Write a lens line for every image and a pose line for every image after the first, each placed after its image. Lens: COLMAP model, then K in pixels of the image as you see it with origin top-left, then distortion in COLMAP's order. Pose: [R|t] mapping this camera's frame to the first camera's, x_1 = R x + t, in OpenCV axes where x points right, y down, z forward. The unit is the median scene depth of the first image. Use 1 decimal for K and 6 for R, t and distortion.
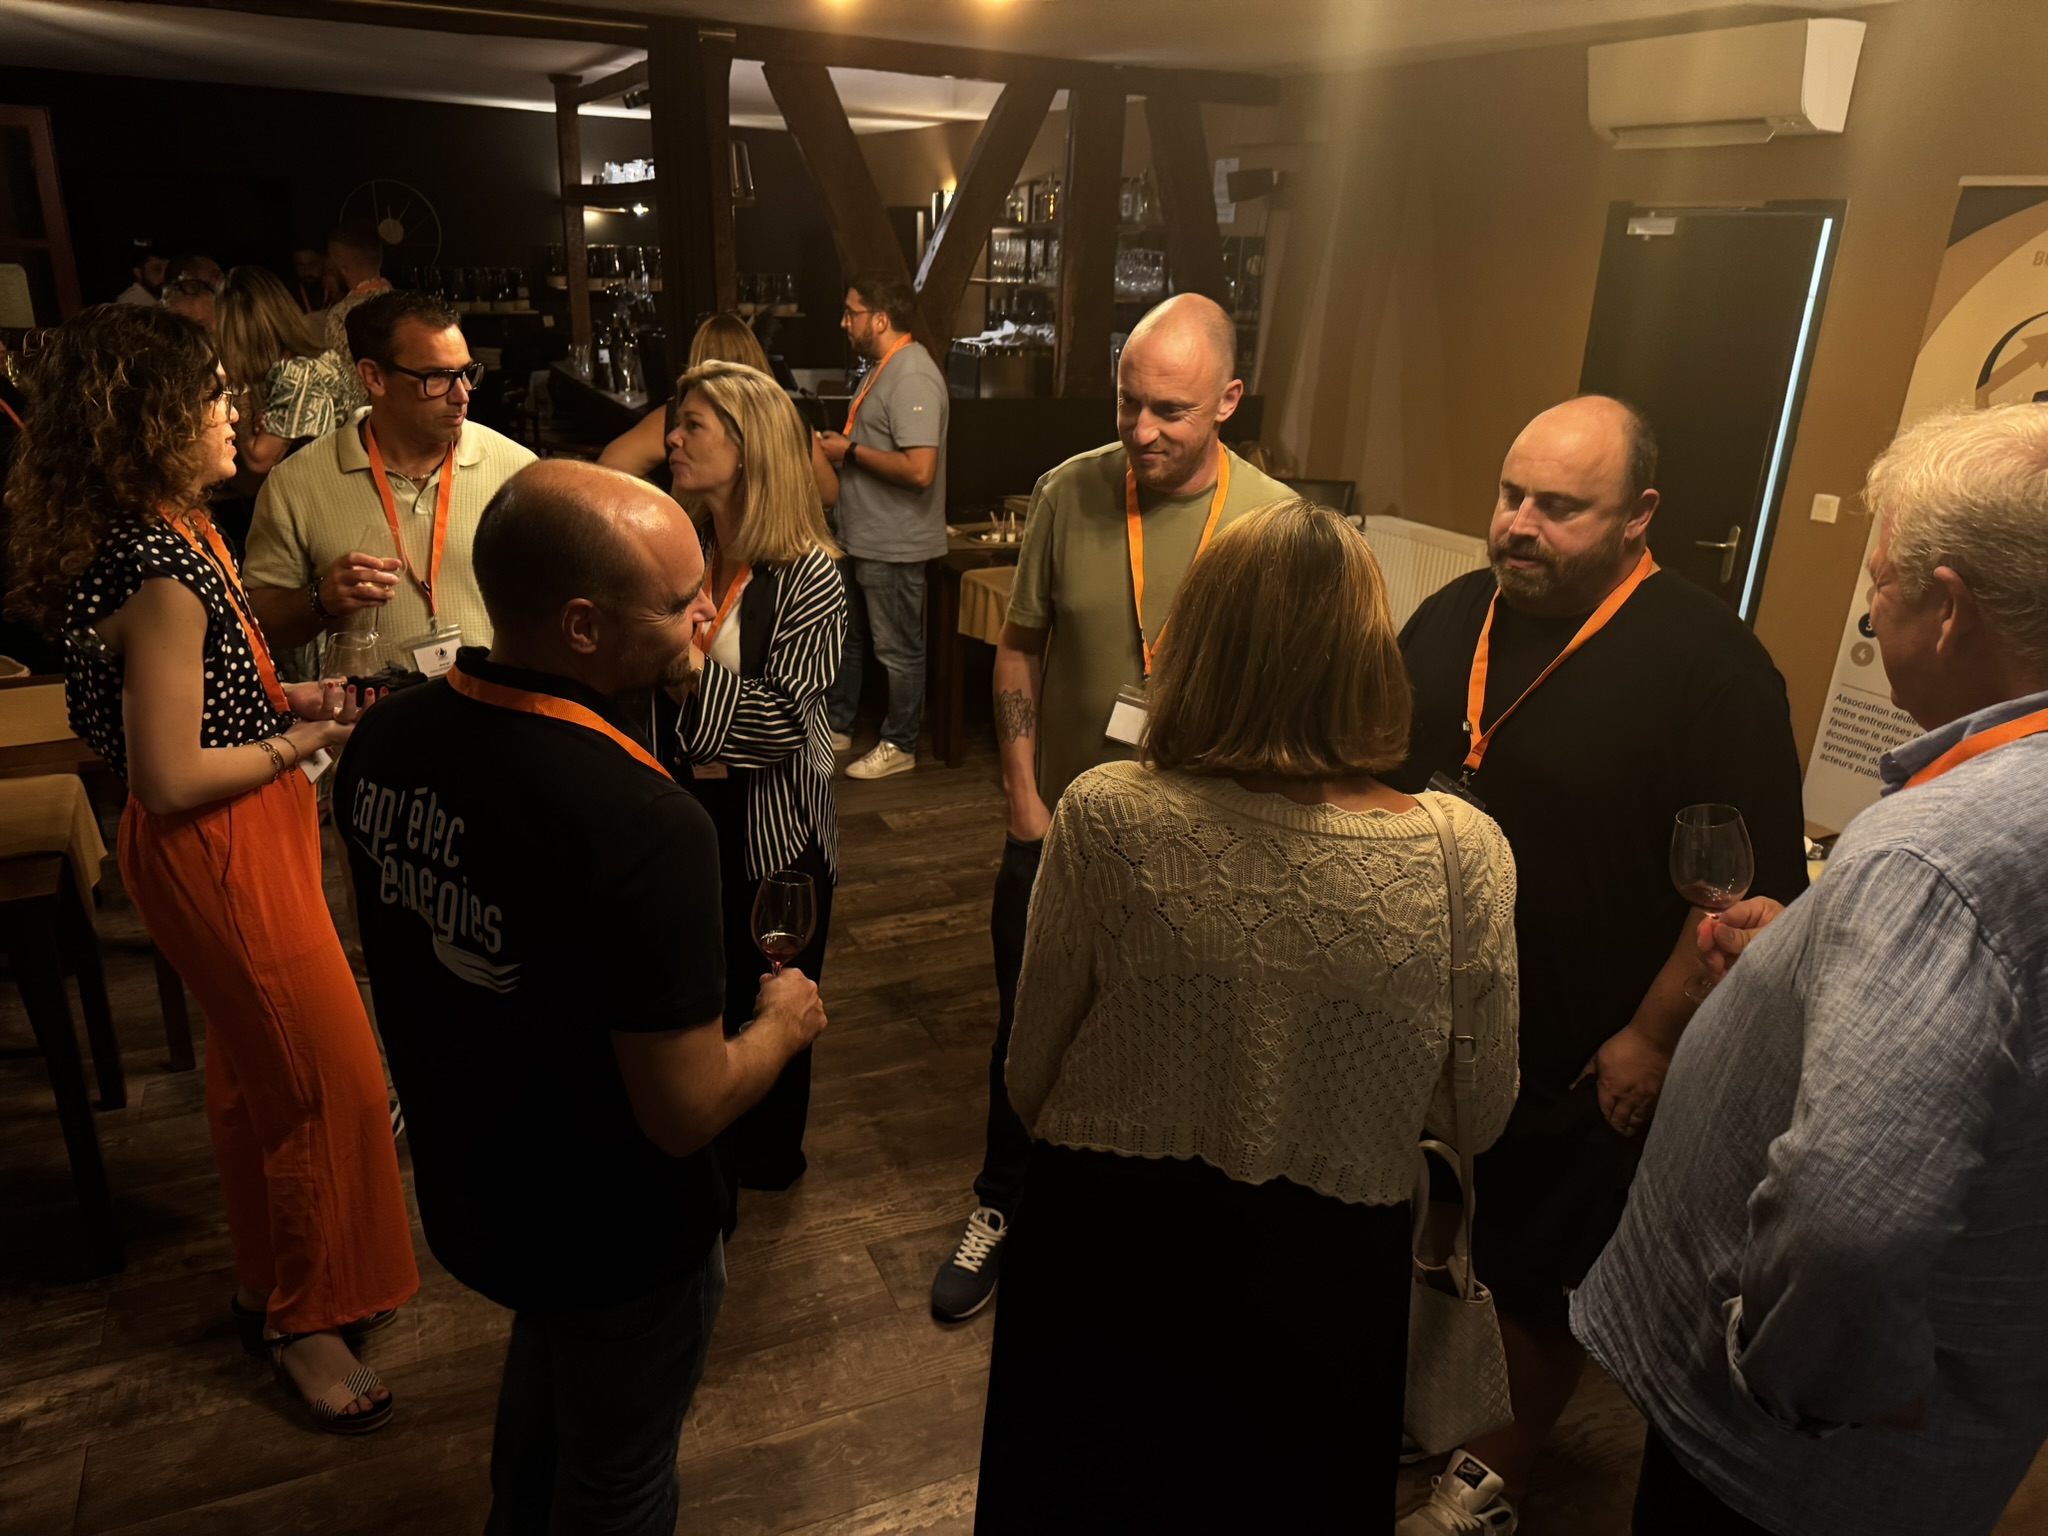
lens RADIAL K [[1444.3, 0, 1021.4], [0, 1444.3, 771.6], [0, 0, 1]] dist [0.059306, -0.076206]
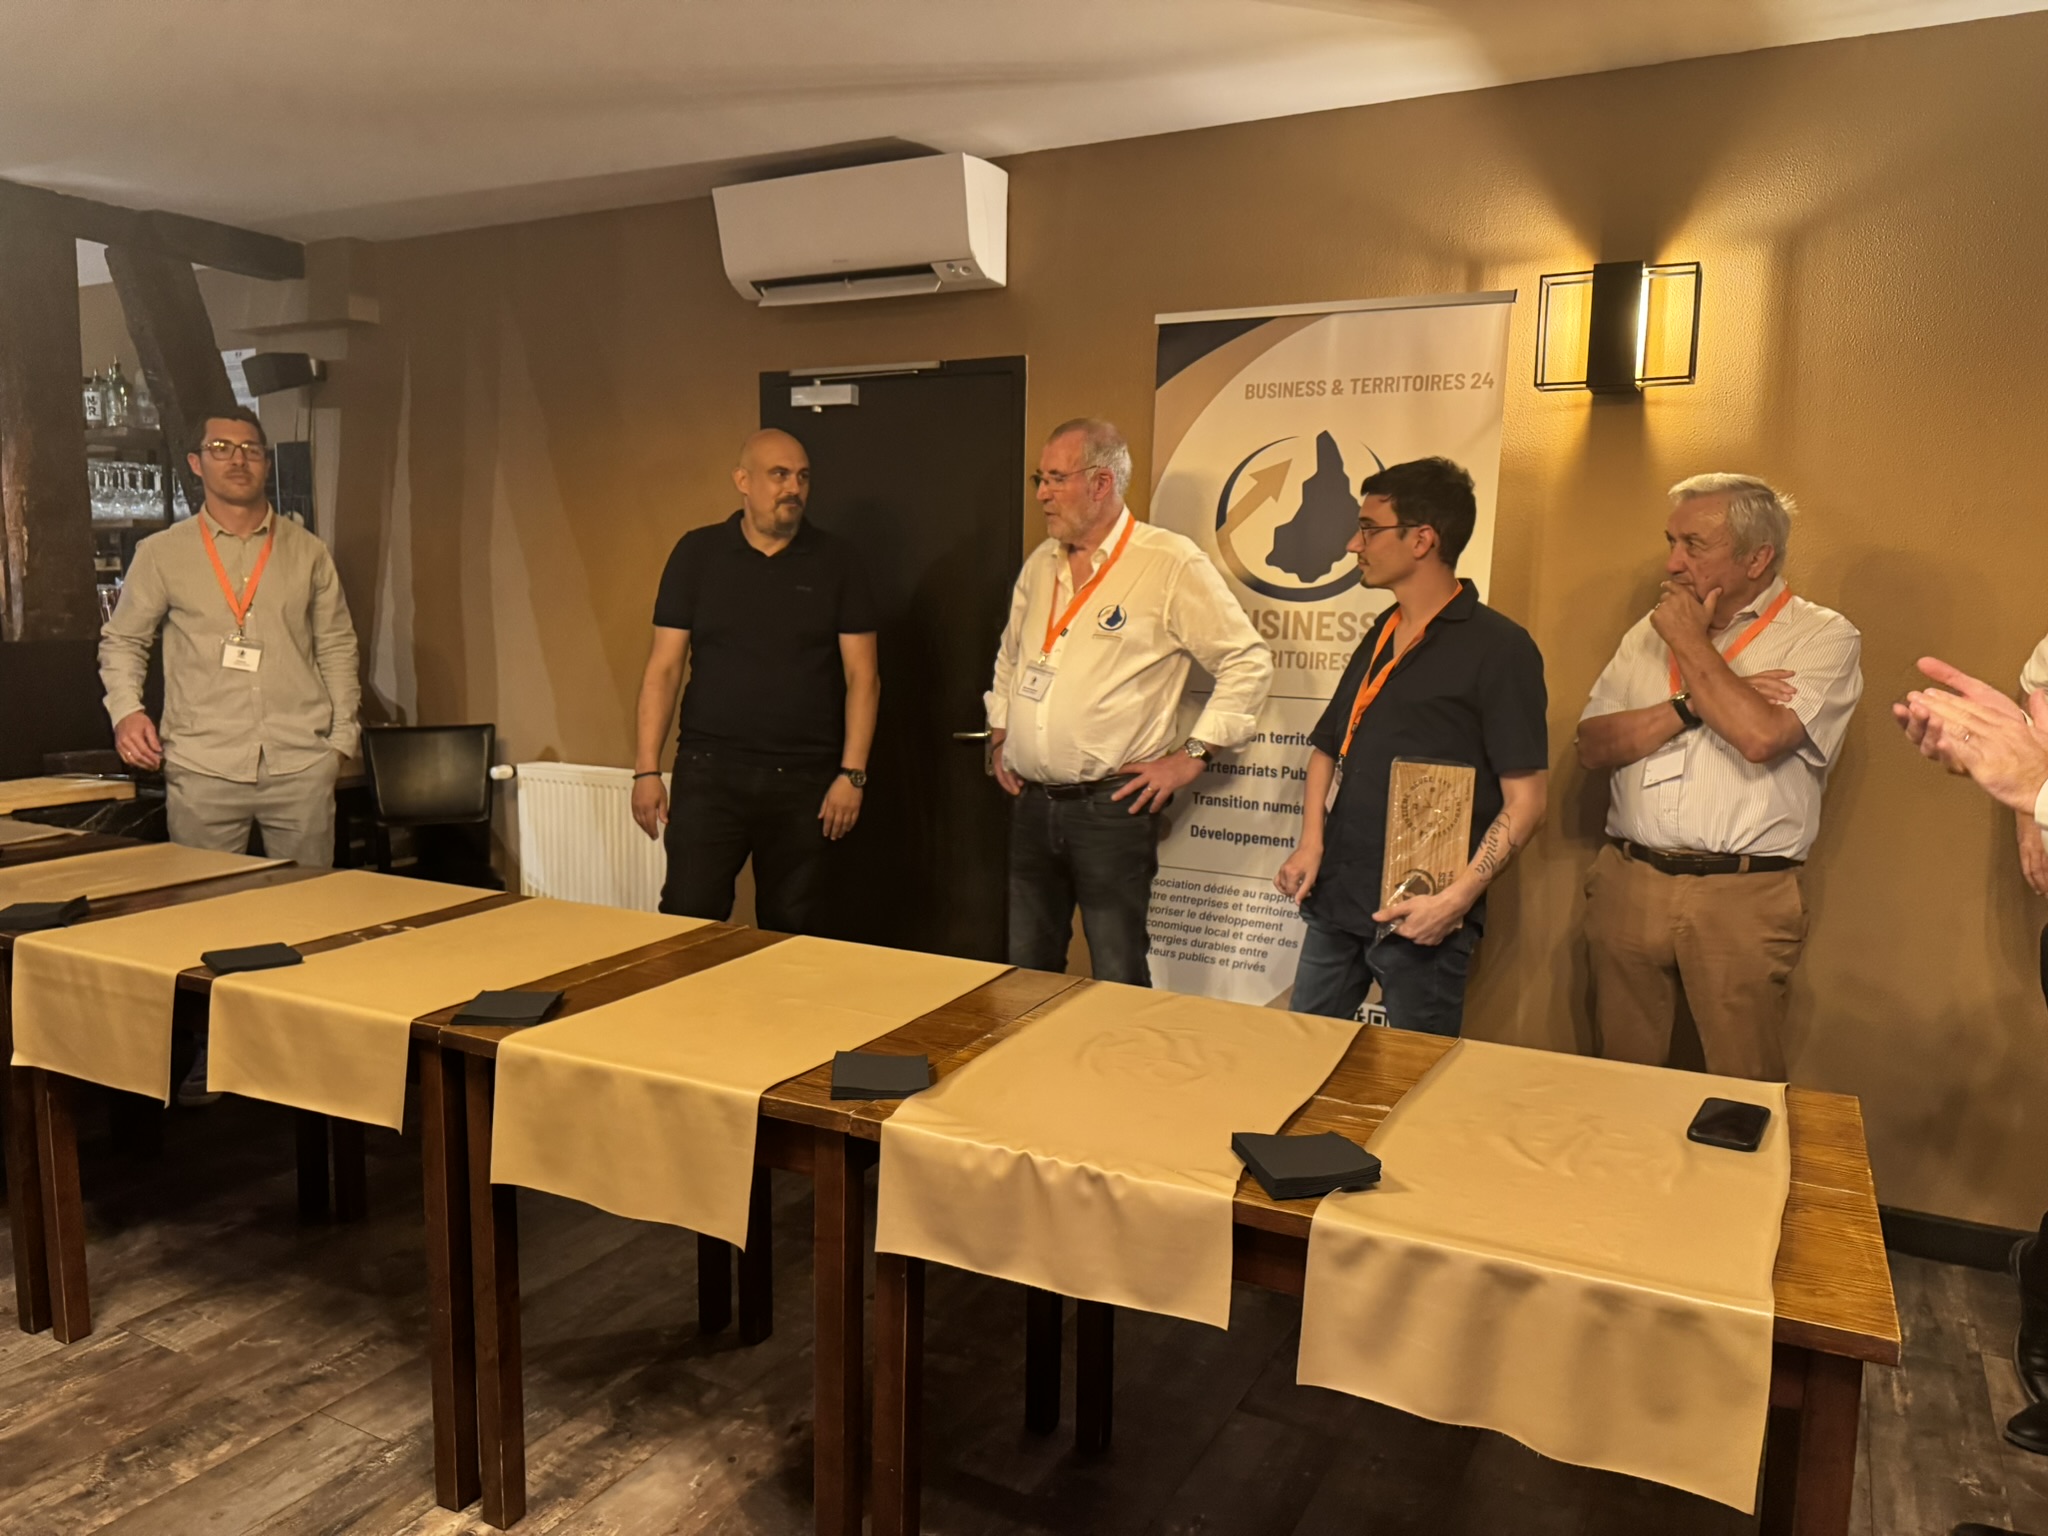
lens RADIAL K [[1444.3, 0, 1030.0], [0, 1444.3, 773.3], [0, 0, 1]] dist [0.059306, -0.076206]
pose [[0.803300, -0.113294, 0.584699, -0.000672], [0.221555, 0.968128, -0.116798, -0.022964], [-0.552831, 0.223367, 0.802798, 0.277789]]
